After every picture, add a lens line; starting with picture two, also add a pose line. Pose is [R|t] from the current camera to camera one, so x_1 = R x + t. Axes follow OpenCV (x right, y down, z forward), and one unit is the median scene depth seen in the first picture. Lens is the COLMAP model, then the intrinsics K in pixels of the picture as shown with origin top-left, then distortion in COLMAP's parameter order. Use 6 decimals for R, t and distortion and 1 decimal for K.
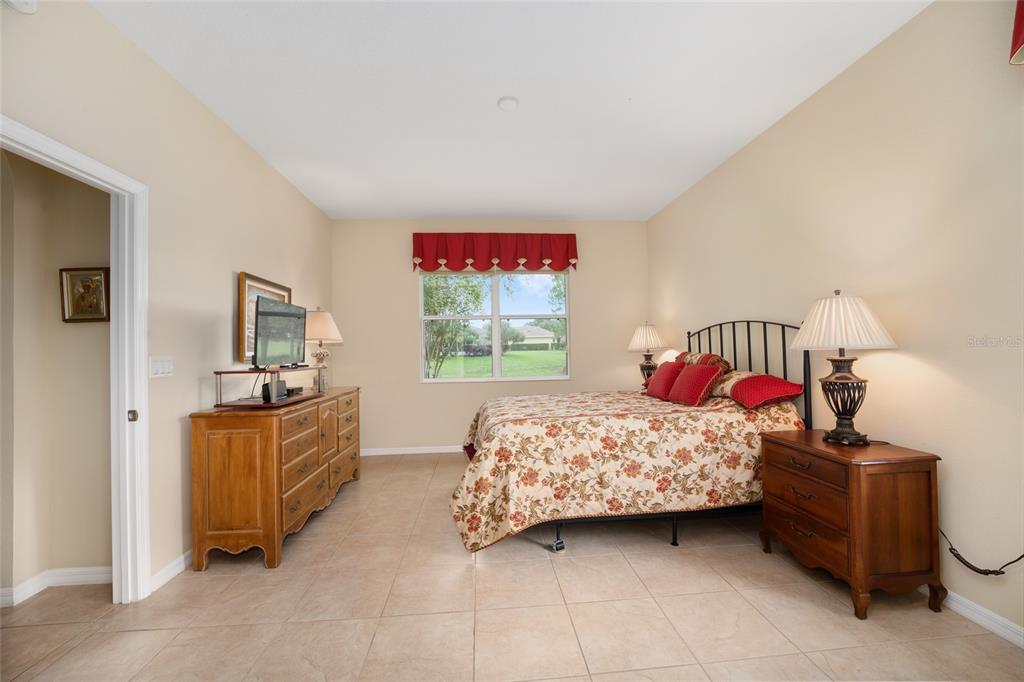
lens RADIAL K [[411.1, 0, 514.7], [0, 411.1, 343.0], [0, 0, 1]] dist [-0.029543, 0.006177]
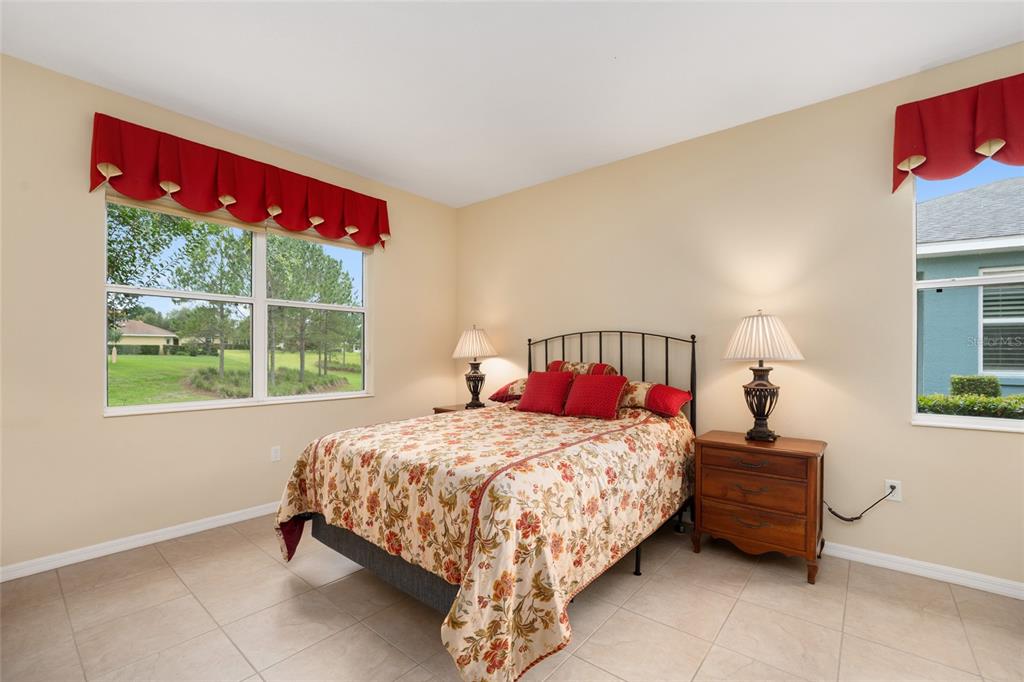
lens RADIAL K [[436.9, 0, 523.0], [0, 436.9, 358.1], [0, 0, 1]] dist [-0.024166, 0.000308]
pose [[0.694584, 0.013494, 0.719285, -0.506778], [-0.026855, 0.999614, 0.007180, 0.015550], [-0.718911, -0.024304, 0.694678, 0.546950]]
